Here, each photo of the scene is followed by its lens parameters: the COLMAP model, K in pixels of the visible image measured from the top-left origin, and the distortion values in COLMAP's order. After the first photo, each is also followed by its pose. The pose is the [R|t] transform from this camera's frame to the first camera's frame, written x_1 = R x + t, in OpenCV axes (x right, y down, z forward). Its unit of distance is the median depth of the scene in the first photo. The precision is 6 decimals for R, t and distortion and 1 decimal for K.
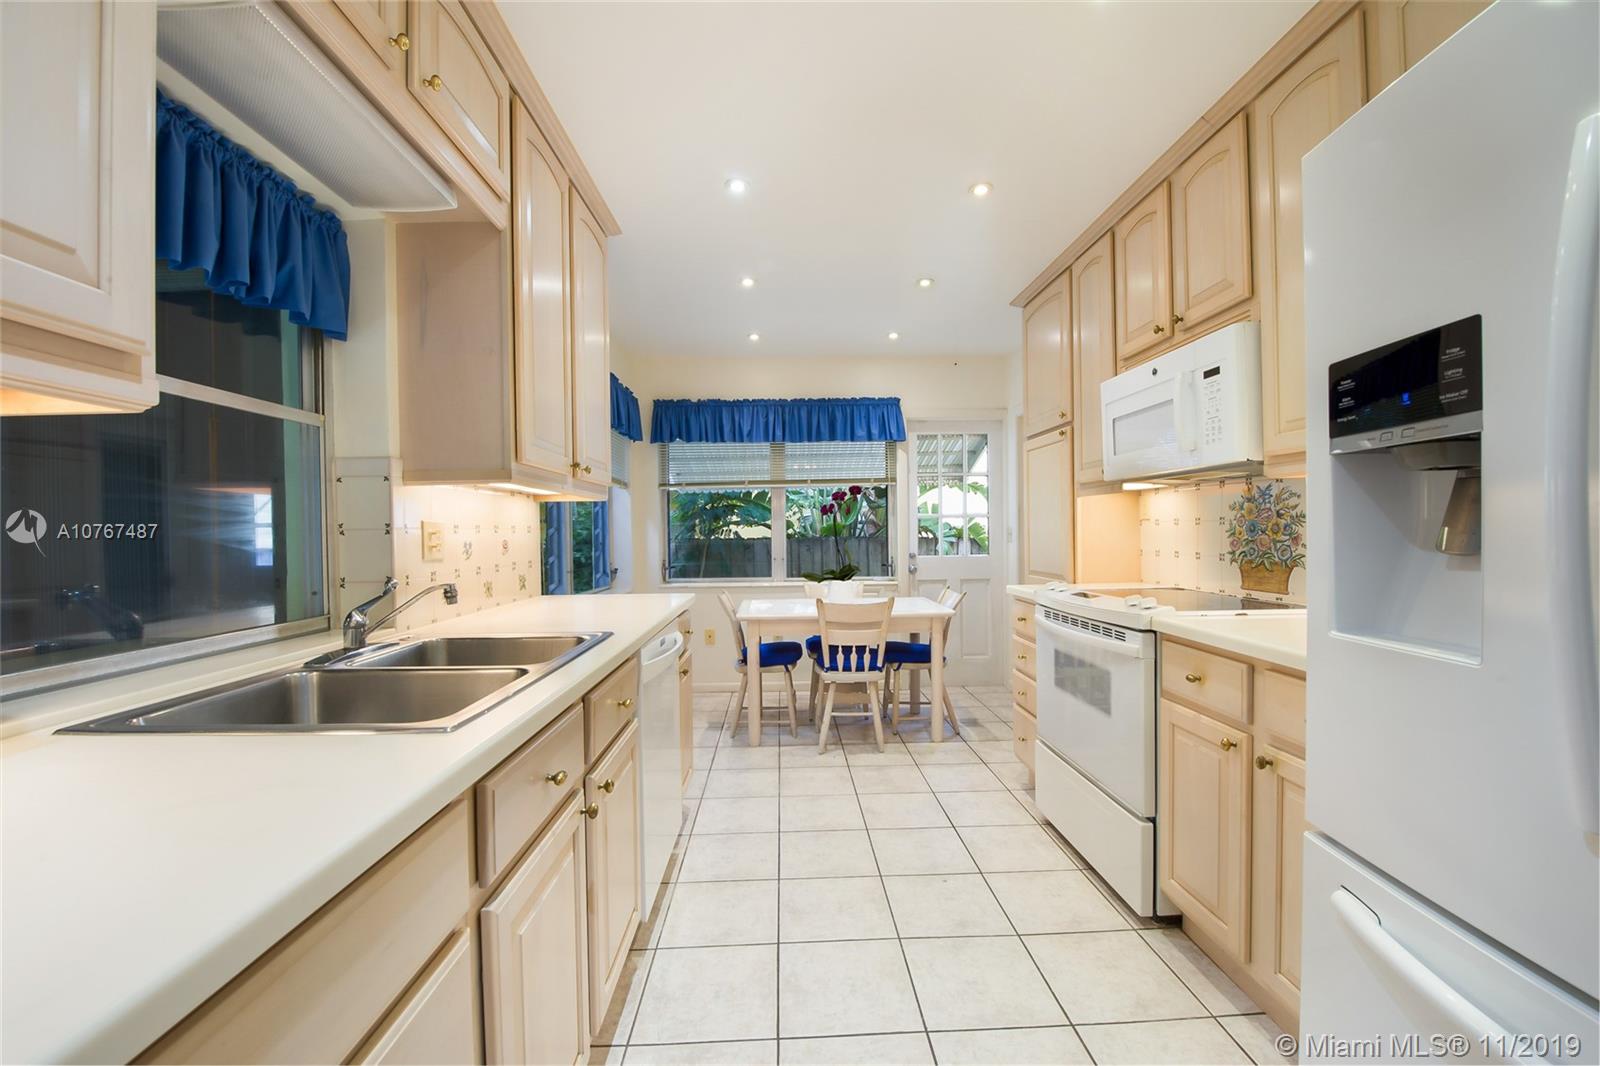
lens RADIAL K [[637.1, 0, 802.6], [0, 637.1, 534.5], [0, 0, 1]] dist [-0.017002, -0.001246]
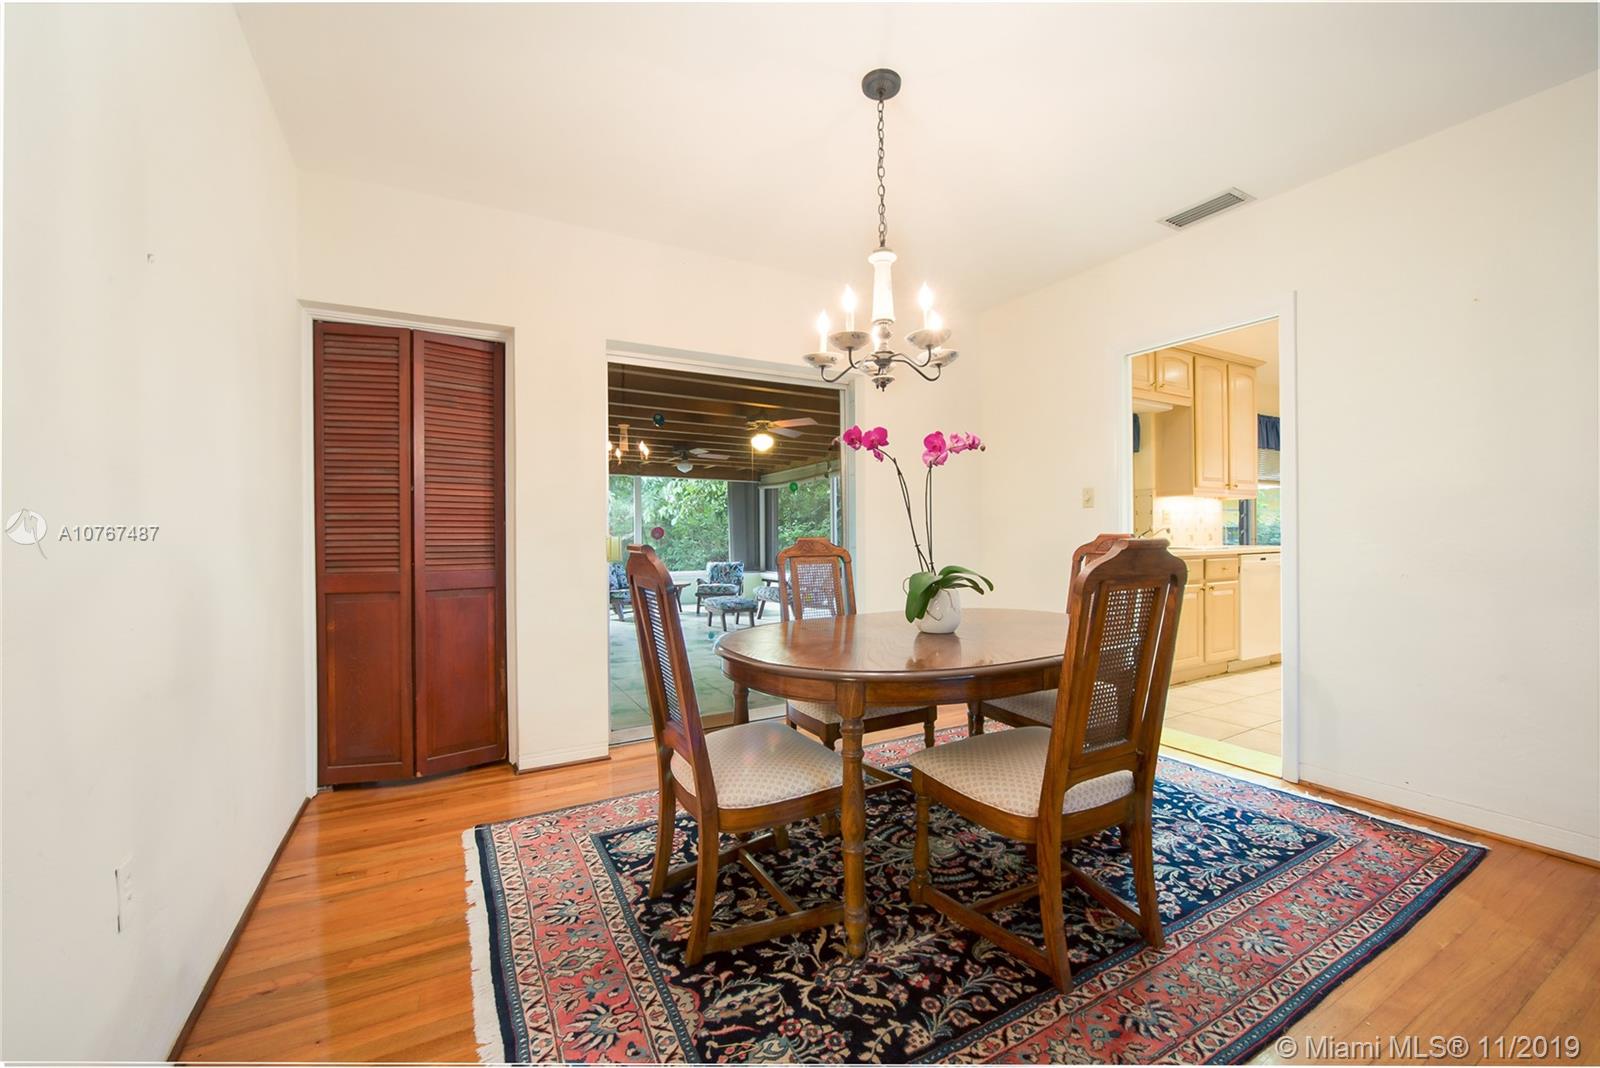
lens RADIAL K [[637.1, 0, 794.1], [0, 637.1, 538.6], [0, 0, 1]] dist [-0.017002, -0.001246]
pose [[0.471916, 0.012563, -0.881554, 1.222436], [-0.003809, 0.999918, 0.012210, 0.089683], [0.881635, -0.002404, 0.471925, -1.952220]]
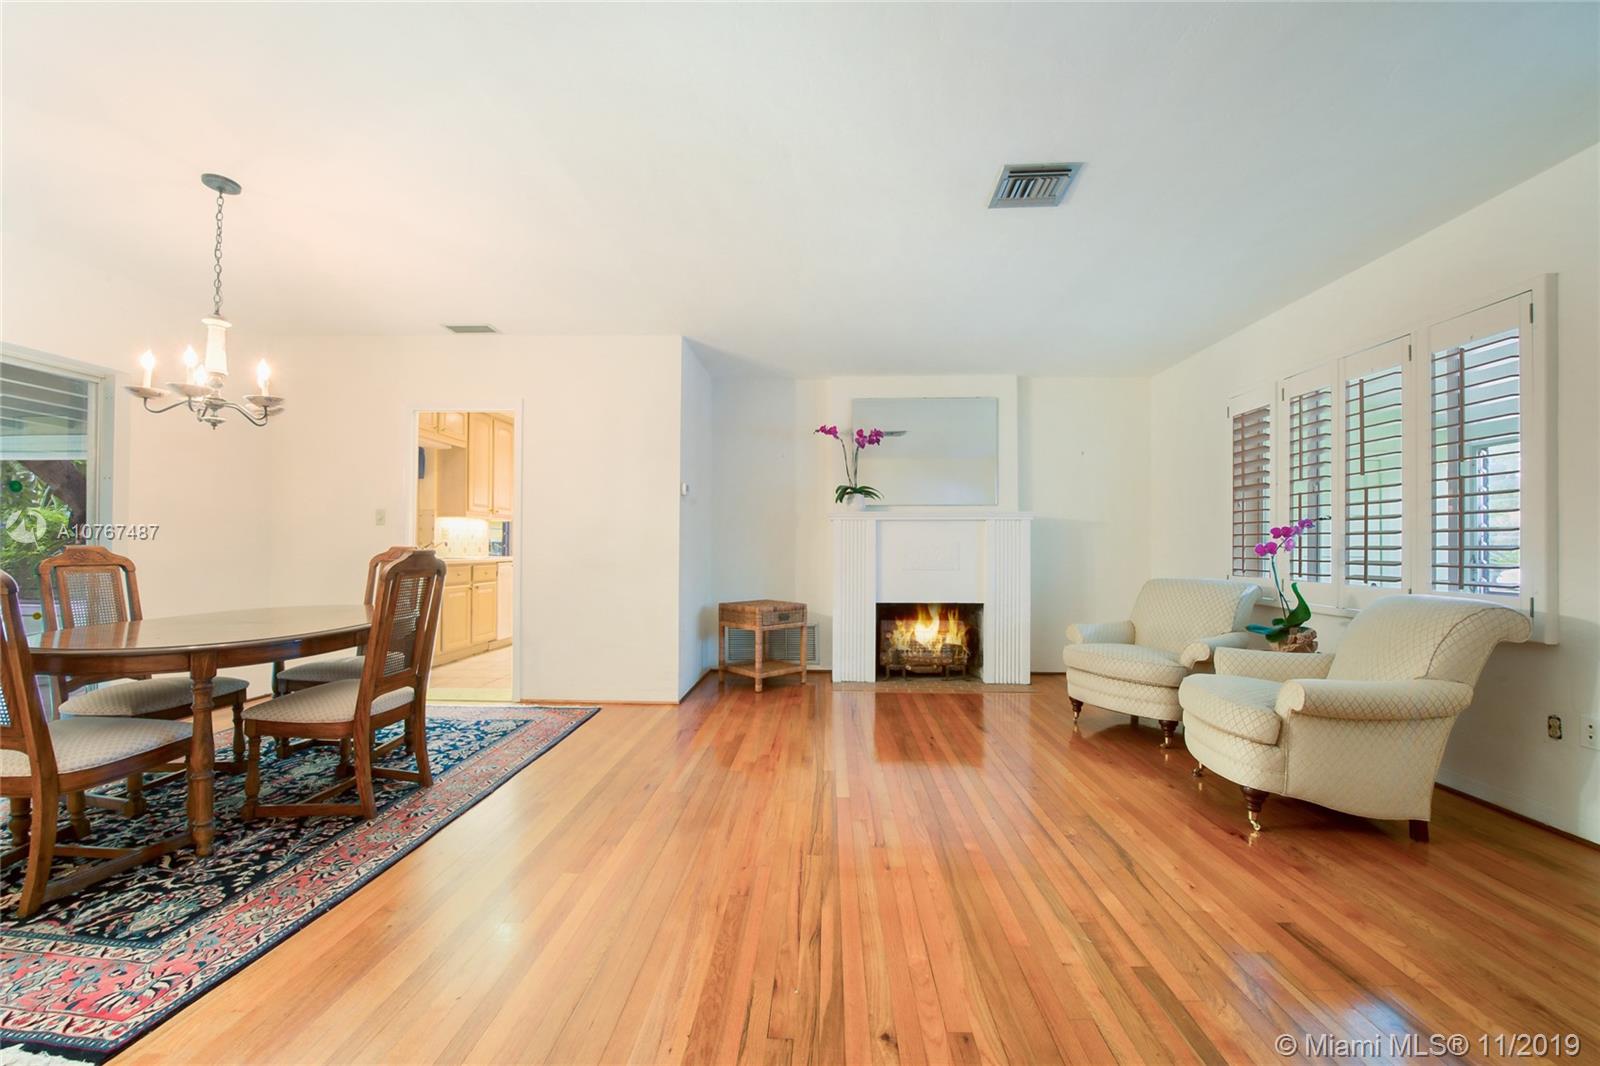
lens RADIAL K [[637.1, 0, 799.1], [0, 637.1, 536.9], [0, 0, 1]] dist [-0.017002, -0.001246]
pose [[0.998808, 0.014488, -0.046607, 1.662763], [-0.015519, 0.999641, -0.021834, 0.088252], [0.046274, 0.022532, 0.998675, -2.604998]]
